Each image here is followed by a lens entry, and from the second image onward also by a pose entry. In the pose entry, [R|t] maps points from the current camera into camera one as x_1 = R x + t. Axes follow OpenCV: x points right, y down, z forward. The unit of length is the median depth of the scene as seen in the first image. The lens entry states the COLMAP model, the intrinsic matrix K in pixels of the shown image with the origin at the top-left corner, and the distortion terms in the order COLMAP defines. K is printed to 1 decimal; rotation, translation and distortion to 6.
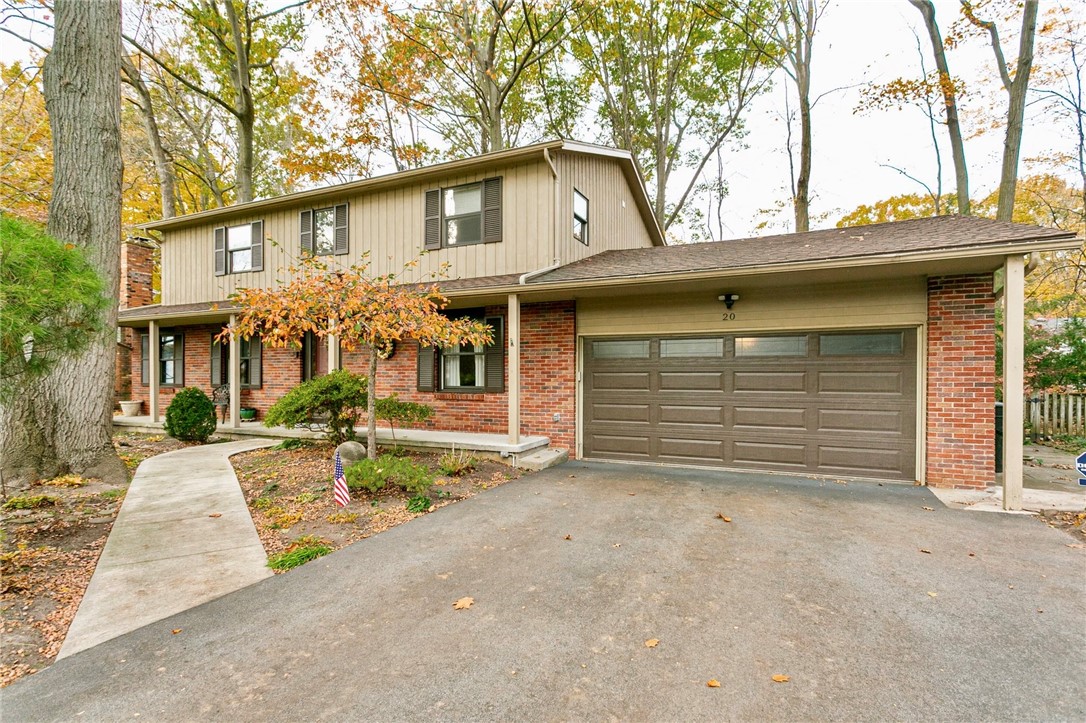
lens RADIAL K [[519.7, 0, 538.9], [0, 519.7, 377.5], [0, 0, 1]] dist [0.004624, -0.001357]
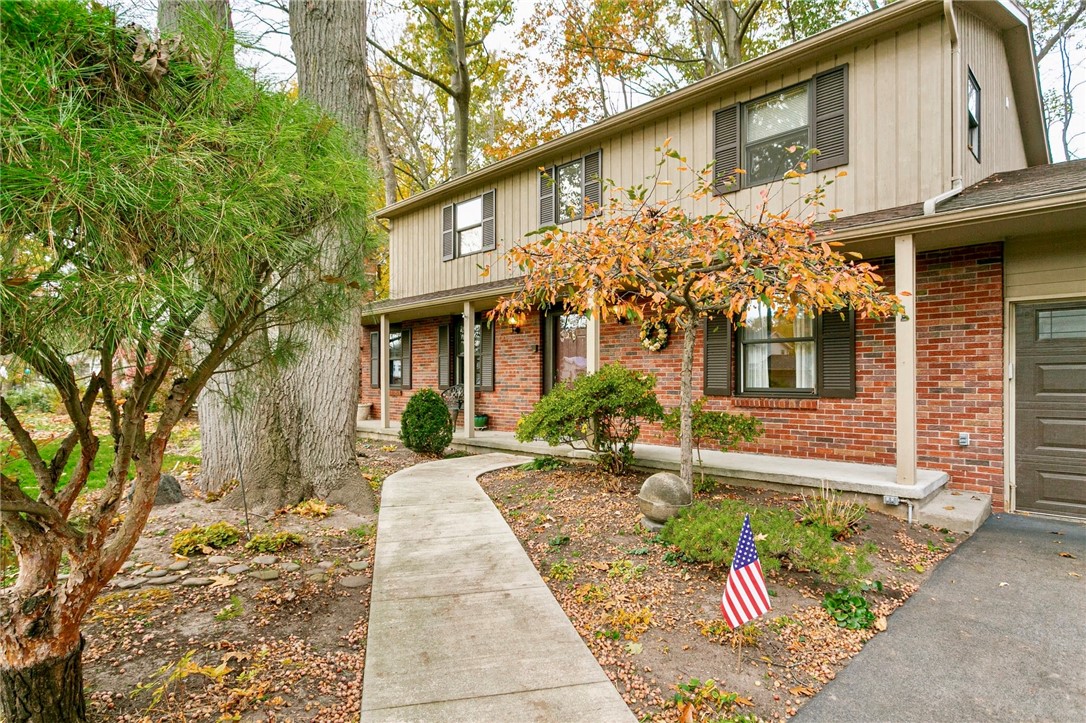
lens RADIAL K [[582.8, 0, 542.2], [0, 582.8, 372.7], [0, 0, 1]] dist [-0.011664, 0.002599]
pose [[0.940031, -0.007943, -0.340997, -0.193684], [0.004004, 0.999917, -0.012253, 0.005533], [0.341066, 0.010153, 0.939985, 0.203831]]
